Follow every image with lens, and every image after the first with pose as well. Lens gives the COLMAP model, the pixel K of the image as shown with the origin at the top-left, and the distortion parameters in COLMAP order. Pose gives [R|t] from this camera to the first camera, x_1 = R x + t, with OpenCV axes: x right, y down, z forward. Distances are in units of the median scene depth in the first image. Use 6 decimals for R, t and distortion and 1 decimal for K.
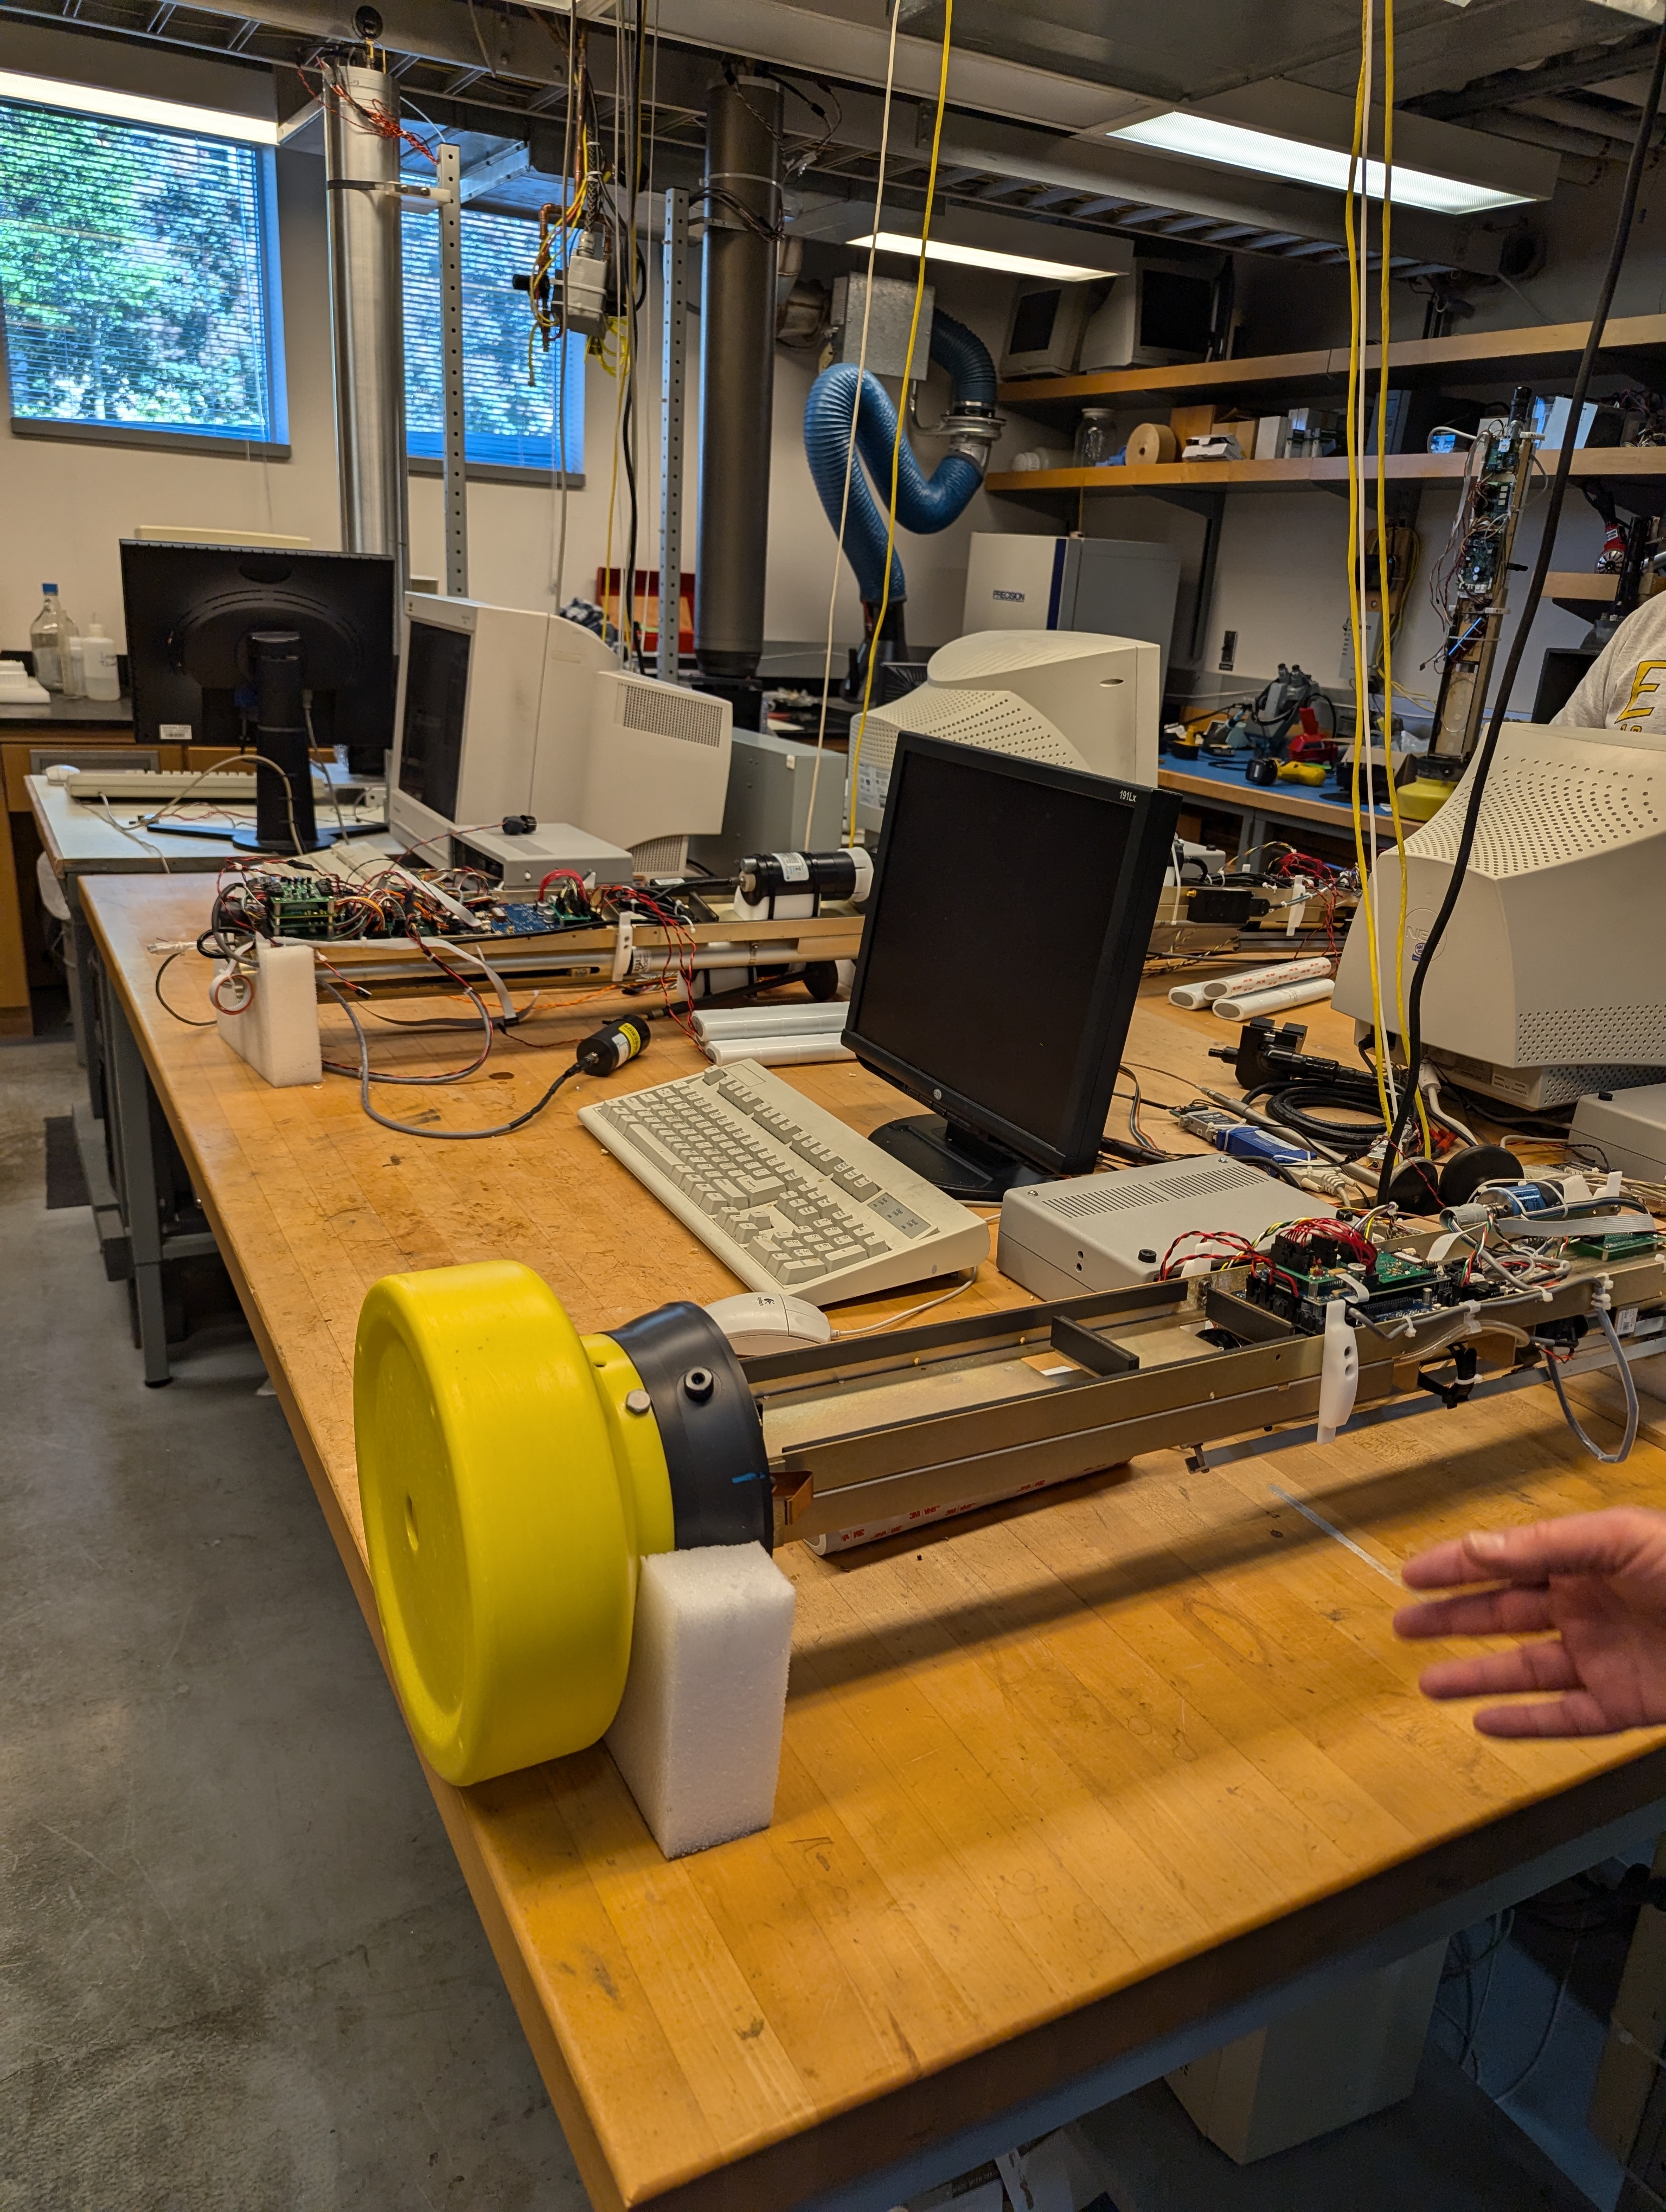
lens RADIAL K [[1548.3, 0, 833.0], [0, 1548.3, 1106.0], [0, 0, 1]] dist [0.002487, -0.013569]
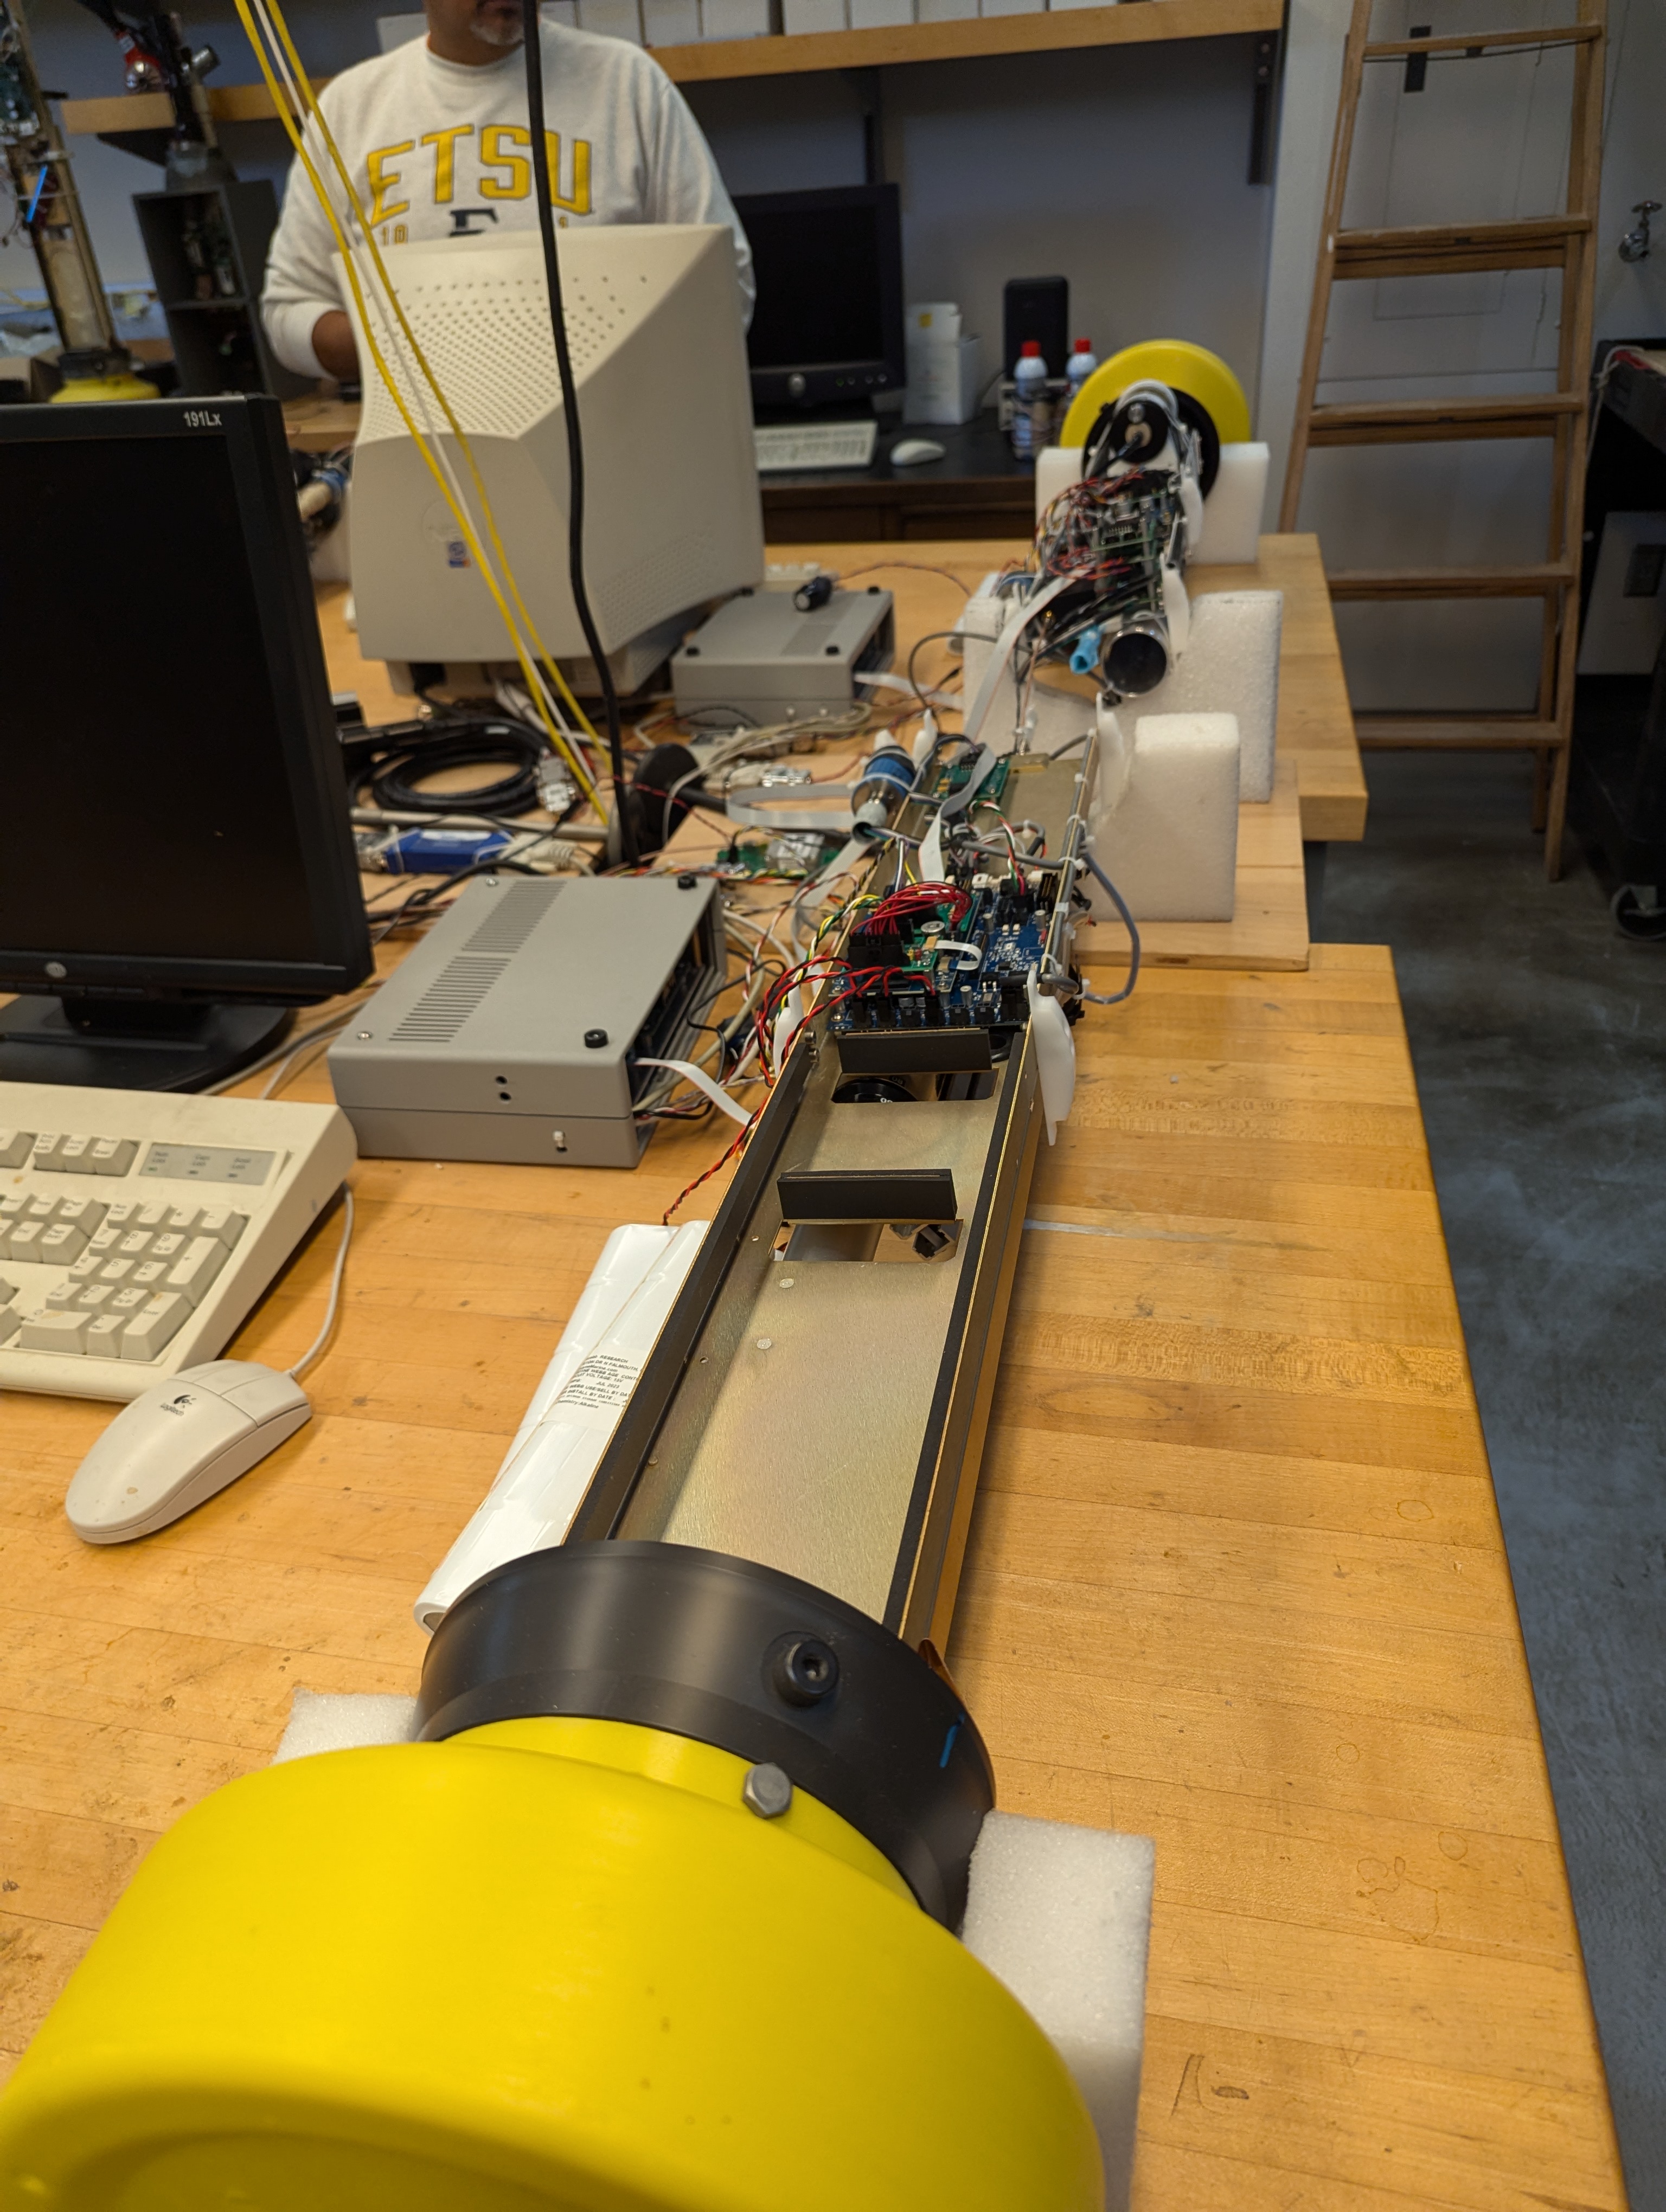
lens RADIAL K [[1548.3, 0, 833.0], [0, 1548.3, 1106.0], [0, 0, 1]] dist [0.002487, -0.013569]
pose [[0.639449, -0.493712, 0.589366, -0.124664], [0.345400, 0.869335, 0.353491, -0.069246], [-0.686880, -0.022473, 0.726424, 0.278845]]
